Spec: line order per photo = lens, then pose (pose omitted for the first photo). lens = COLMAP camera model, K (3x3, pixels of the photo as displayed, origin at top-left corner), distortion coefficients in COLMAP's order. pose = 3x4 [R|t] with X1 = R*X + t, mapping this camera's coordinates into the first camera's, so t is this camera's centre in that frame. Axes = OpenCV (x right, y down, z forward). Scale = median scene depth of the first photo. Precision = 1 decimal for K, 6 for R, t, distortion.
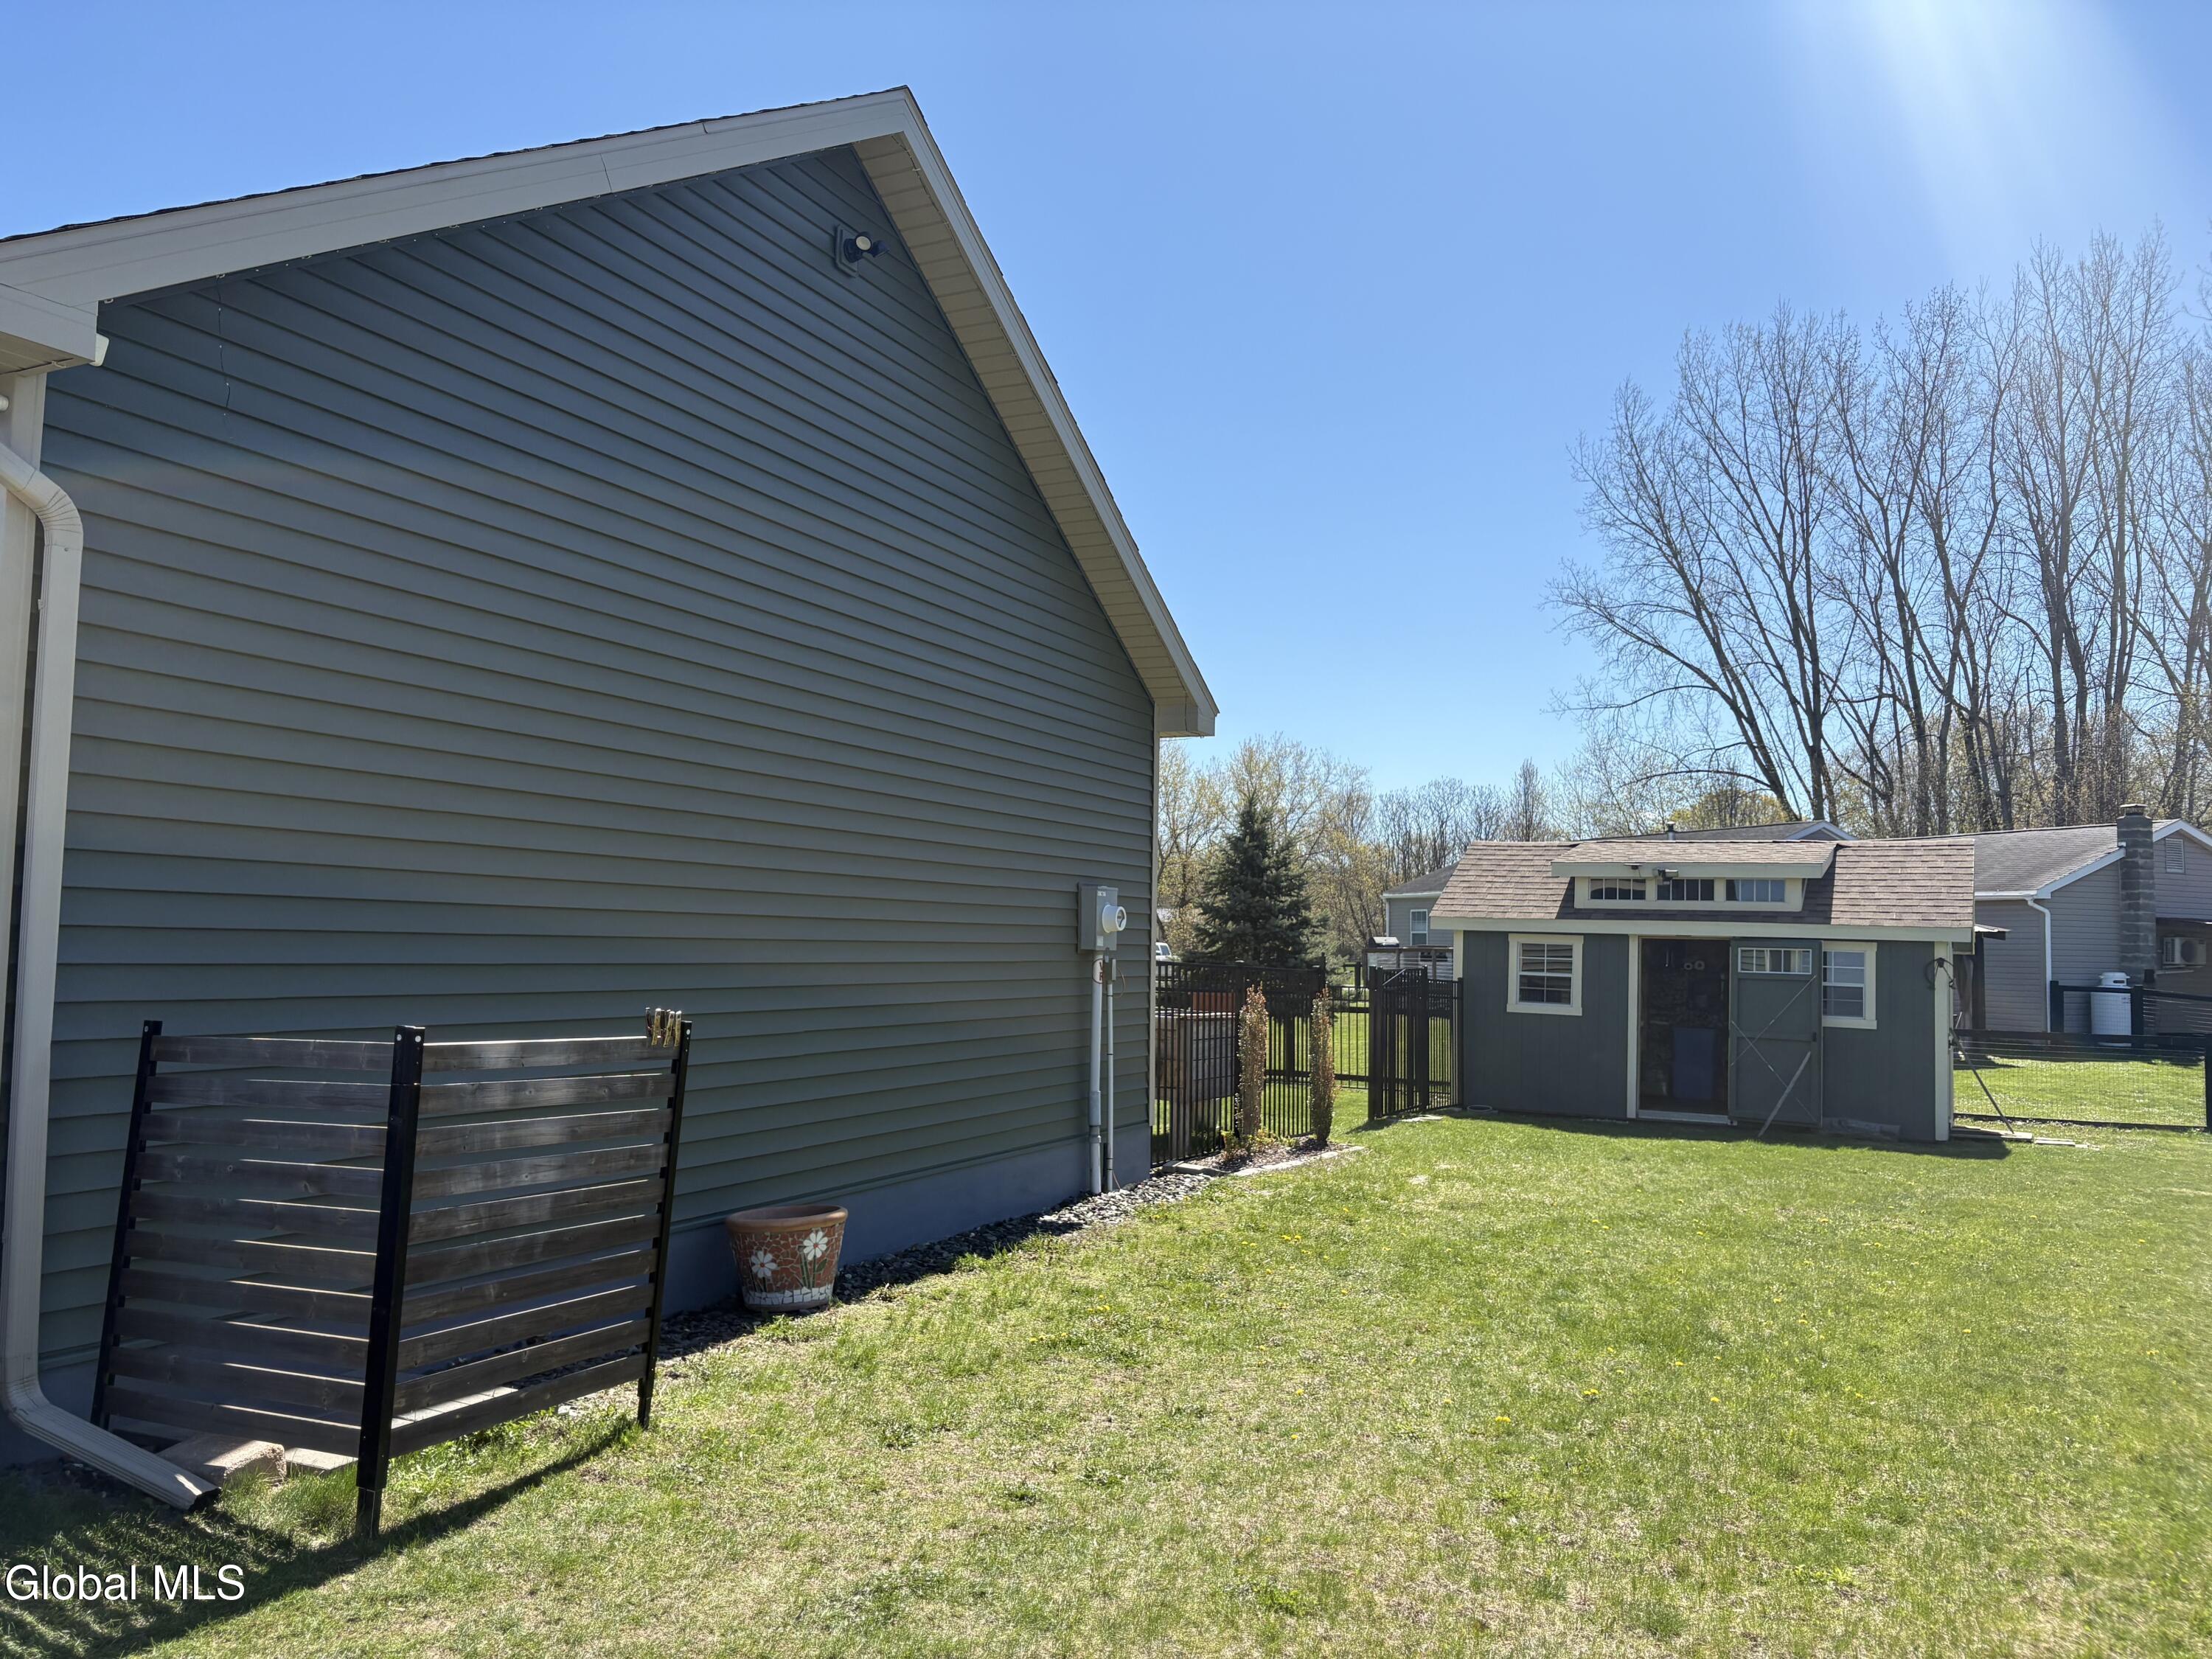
lens RADIAL K [[1665.5, 0, 1106.0], [0, 1665.5, 829.5], [0, 0, 1]] dist [0.055555, -0.000869]
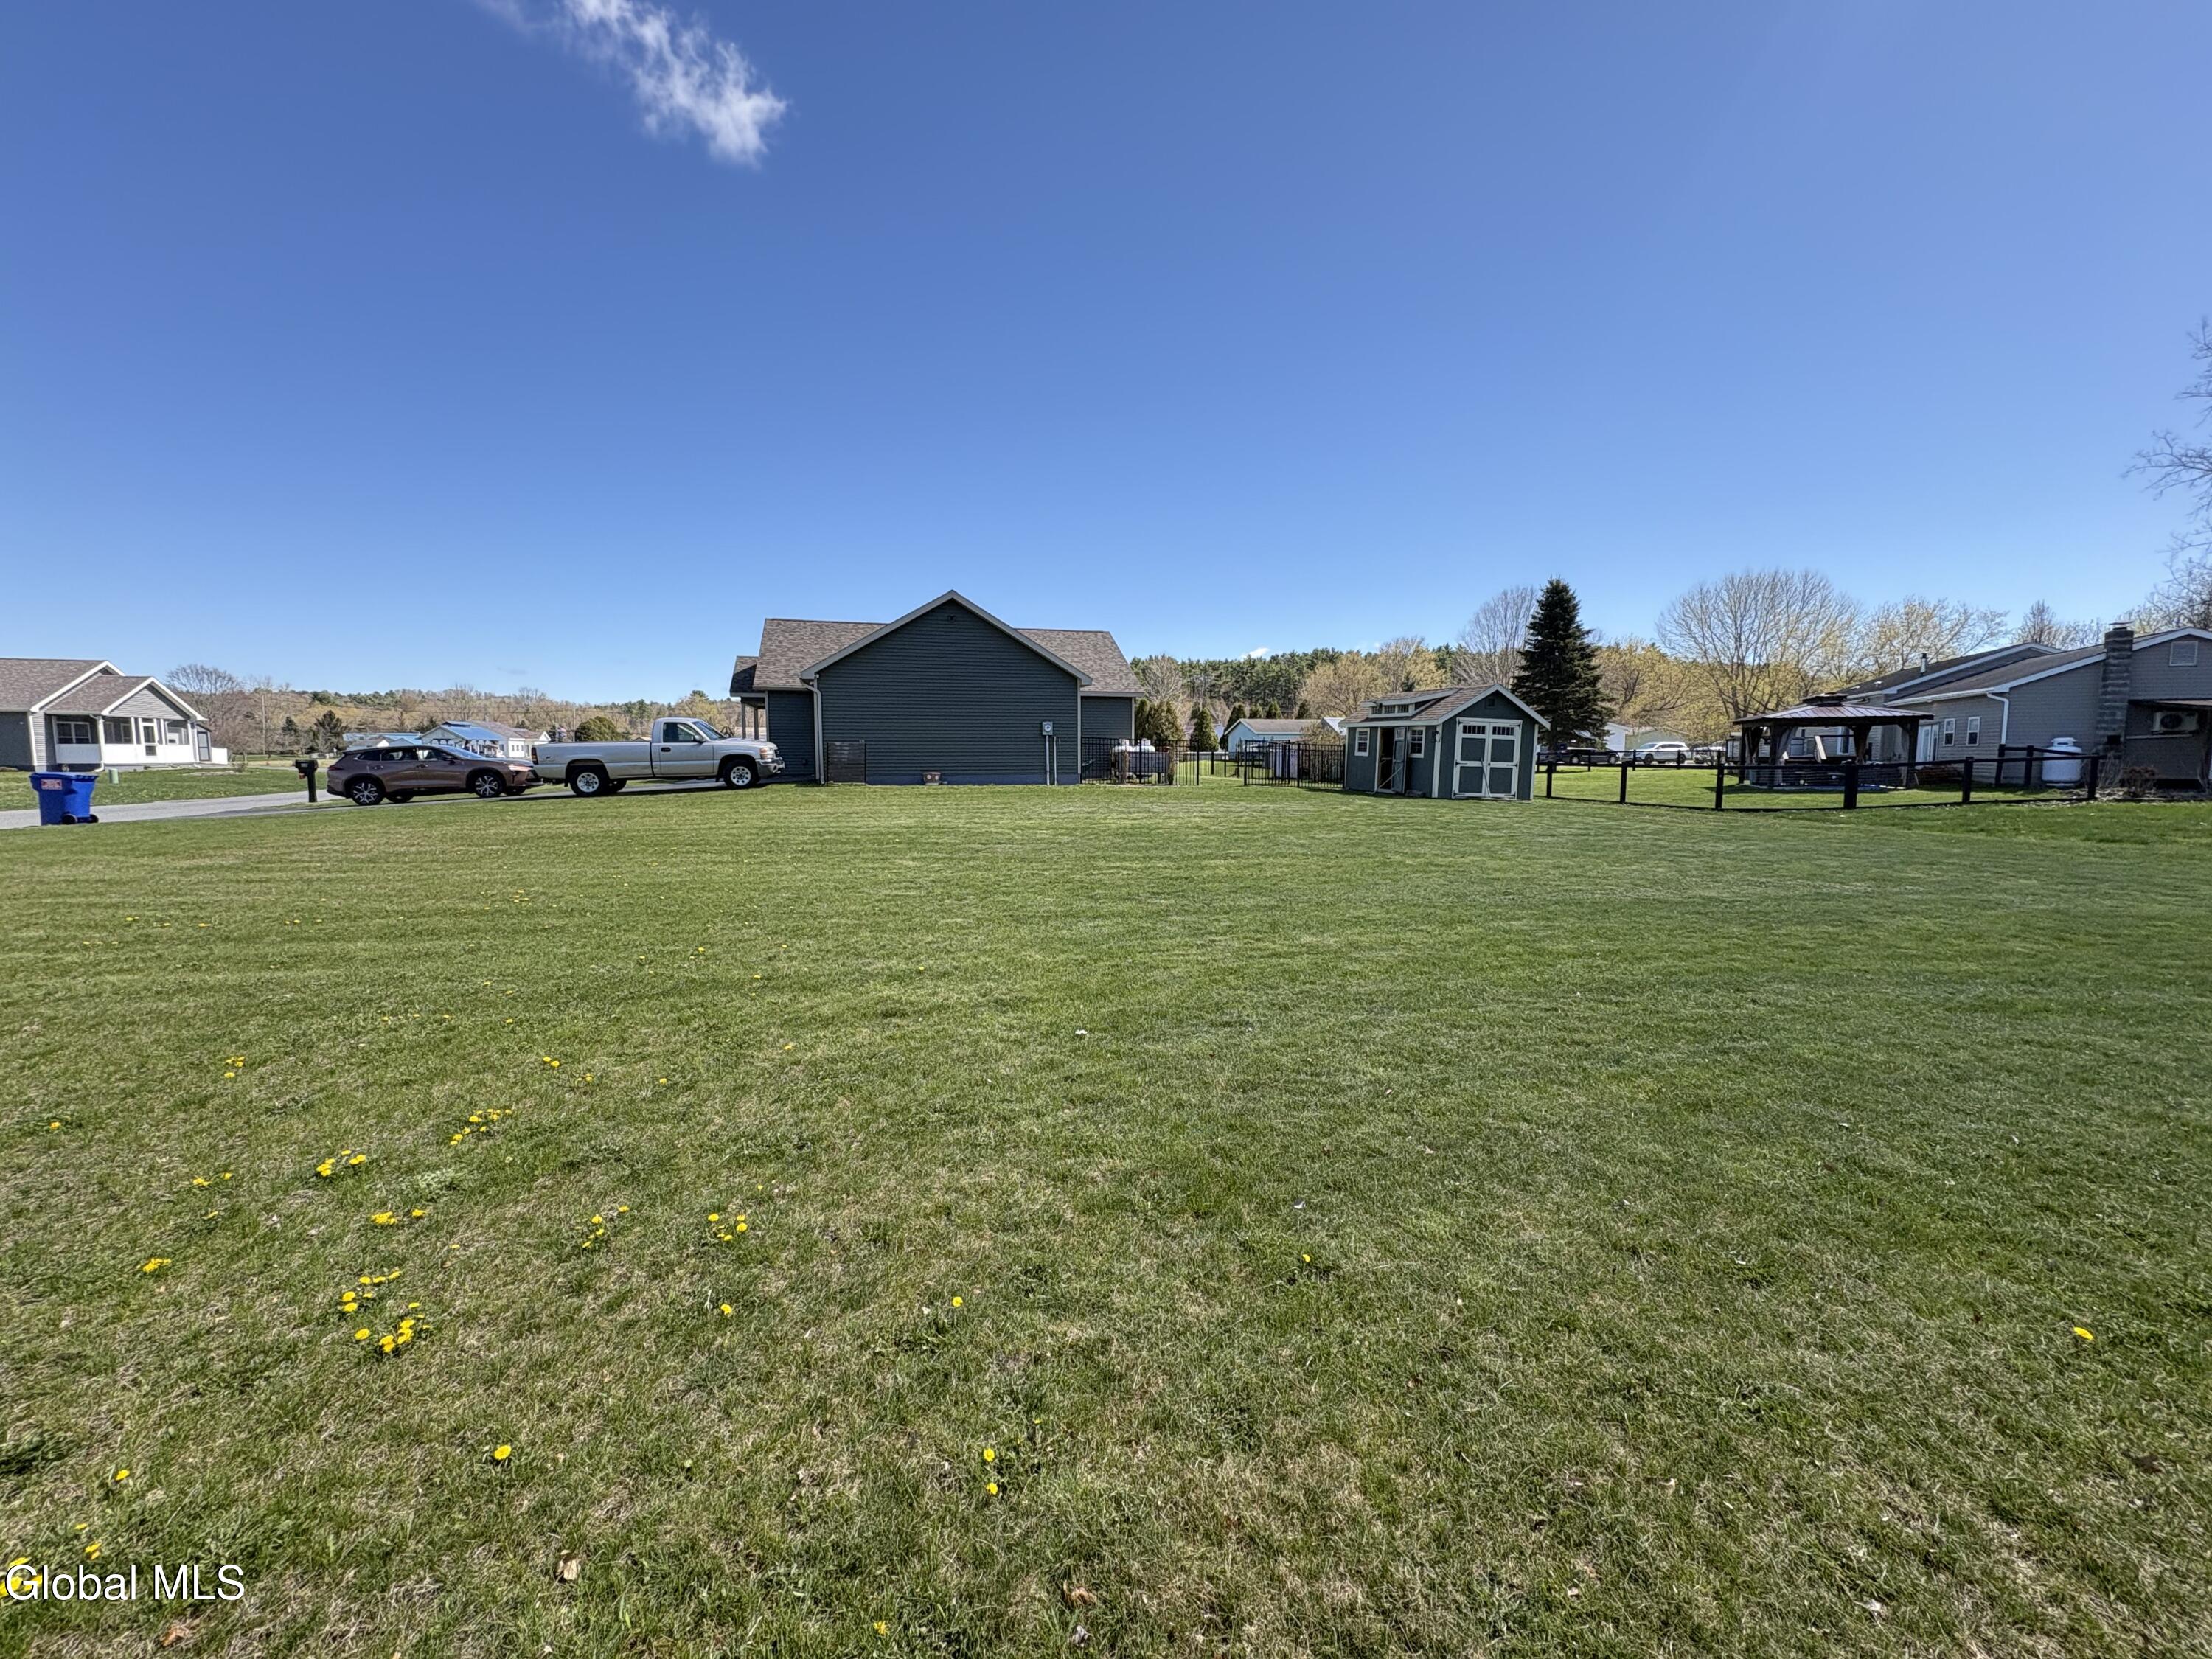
lens RADIAL K [[871.2, 0, 1106.0], [0, 871.2, 829.5], [0, 0, 1]] dist [-0.018461, 0.000033]
pose [[0.657941, 0.048812, -0.751486, 1.087375], [0.066763, 0.990187, 0.122769, 0.024158], [0.750104, -0.130947, 0.648226, -0.289627]]
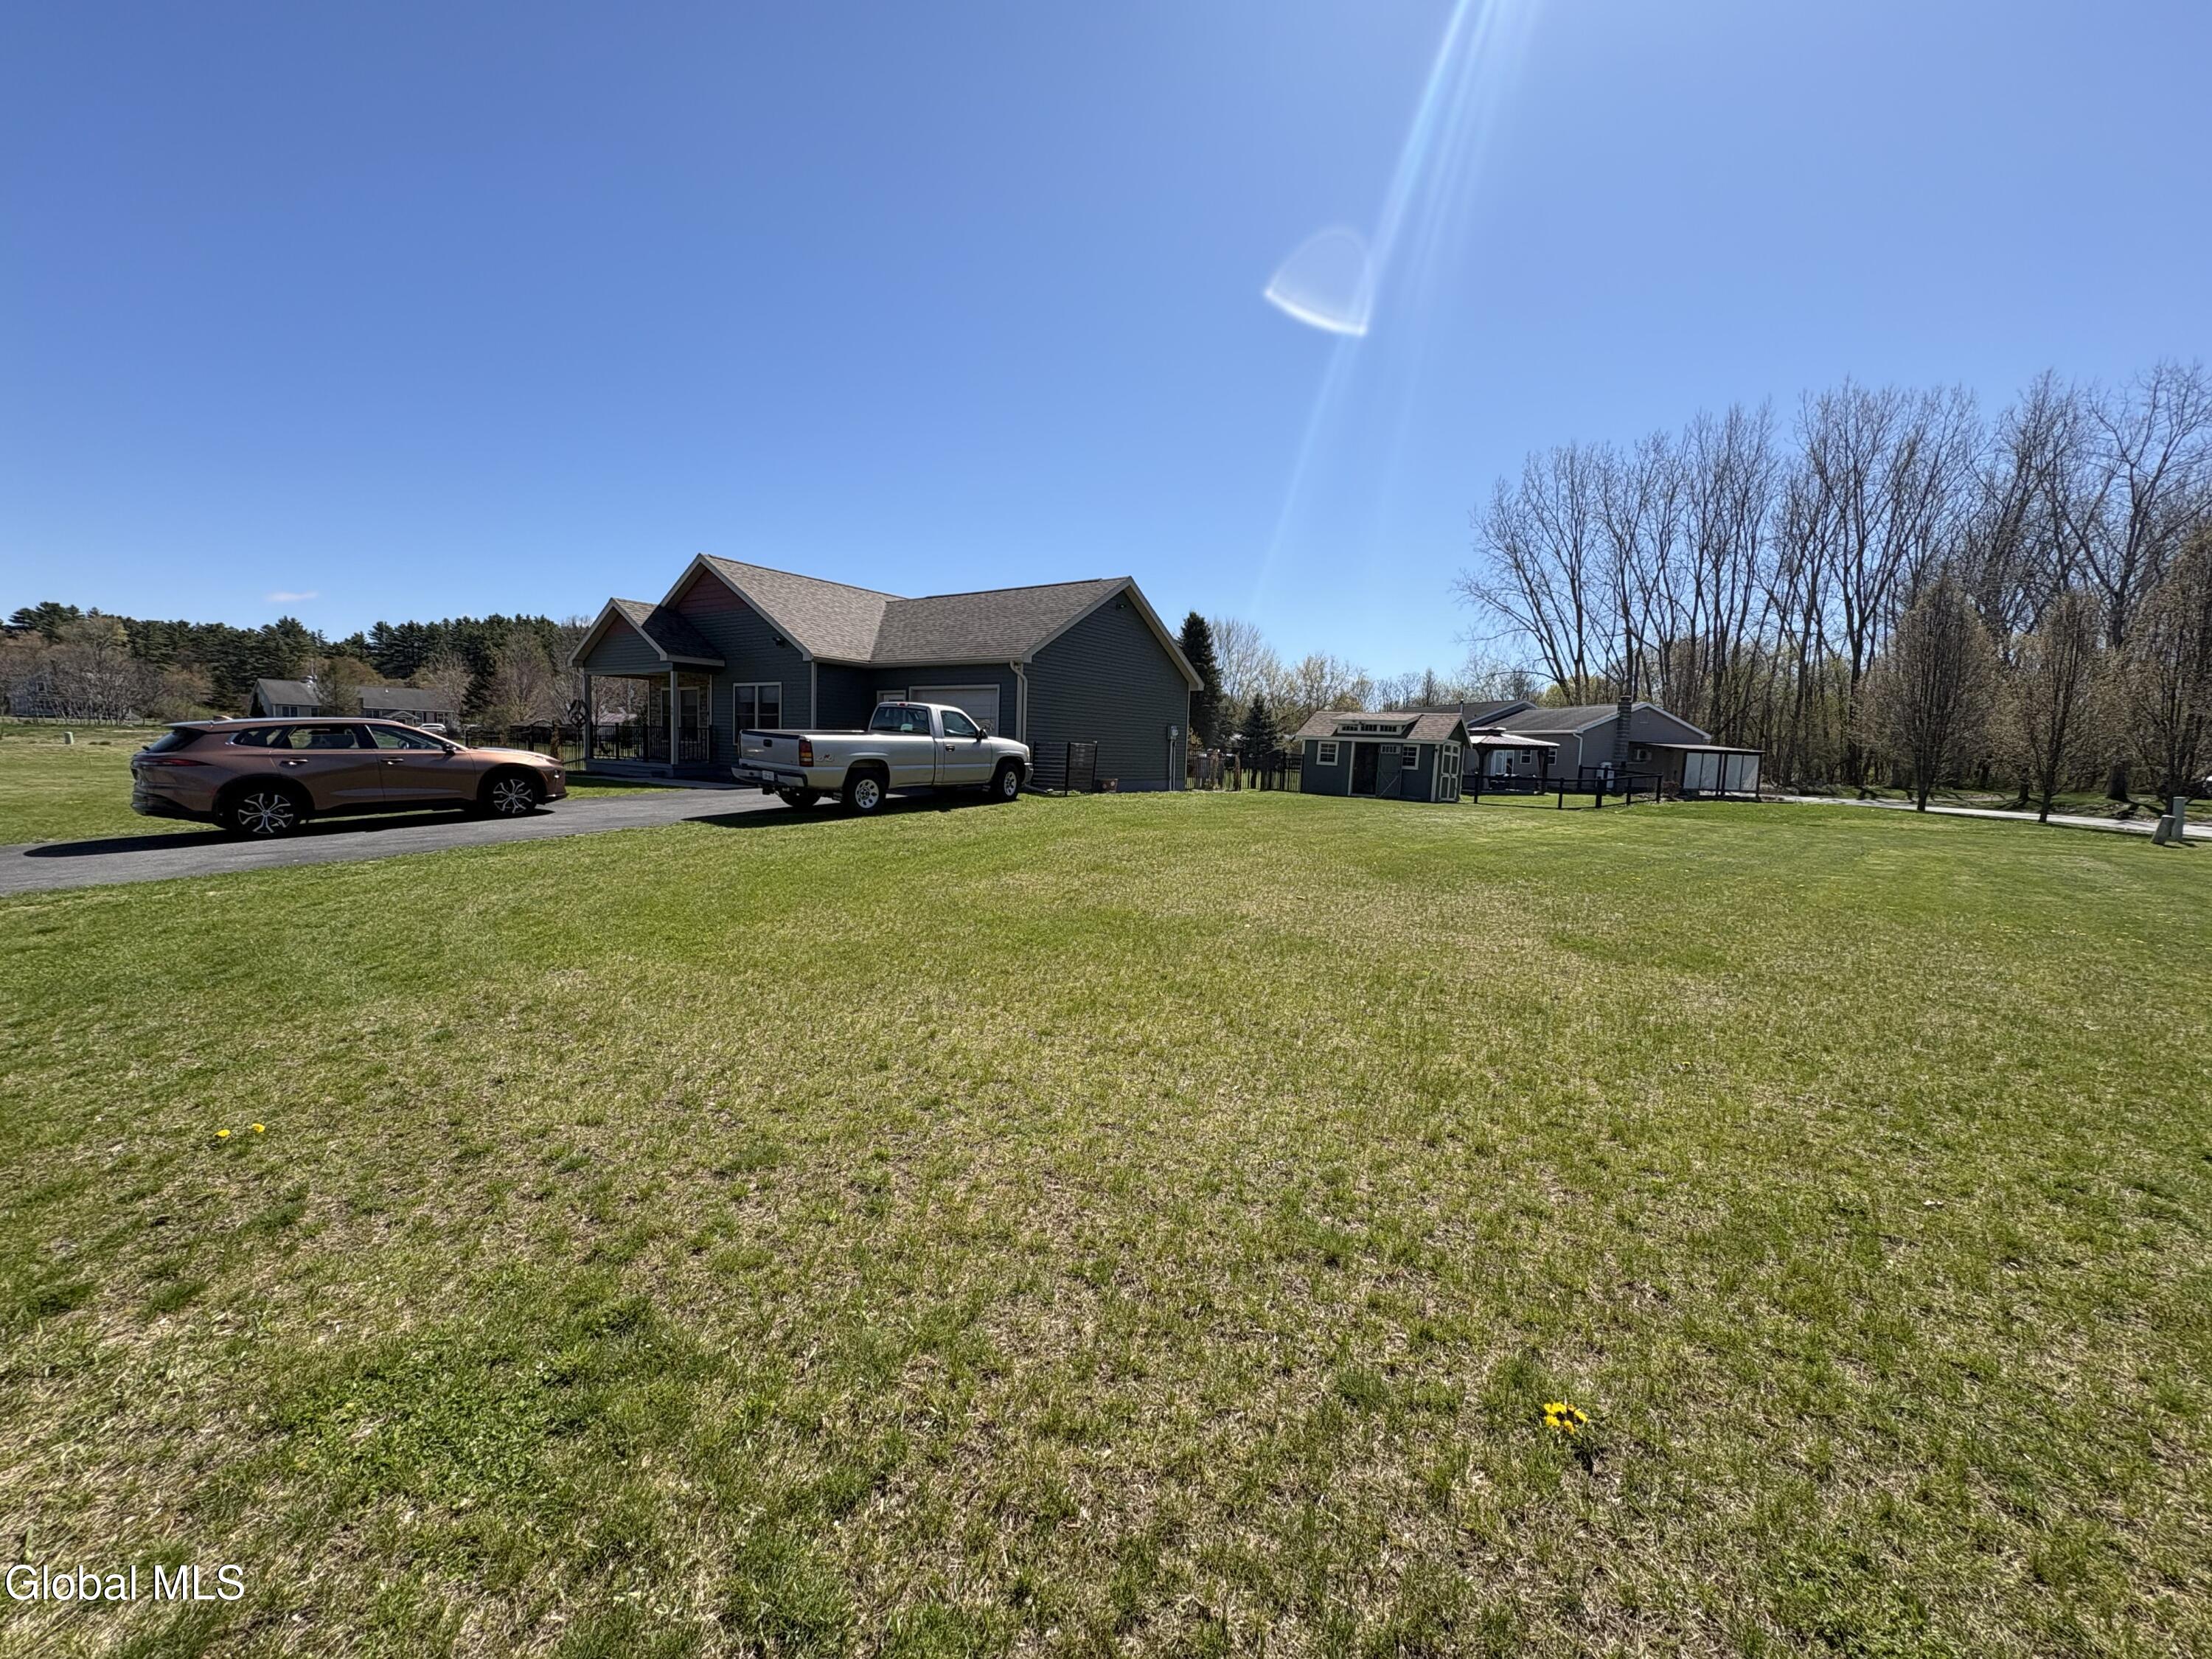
lens RADIAL K [[871.2, 0, 1106.0], [0, 871.2, 829.5], [0, 0, 1]] dist [-0.018461, 0.000033]
pose [[0.985567, 0.030407, -0.166534, 0.122092], [-0.004003, 0.987648, 0.156640, -0.032173], [0.169240, -0.153713, 0.973514, -0.772161]]
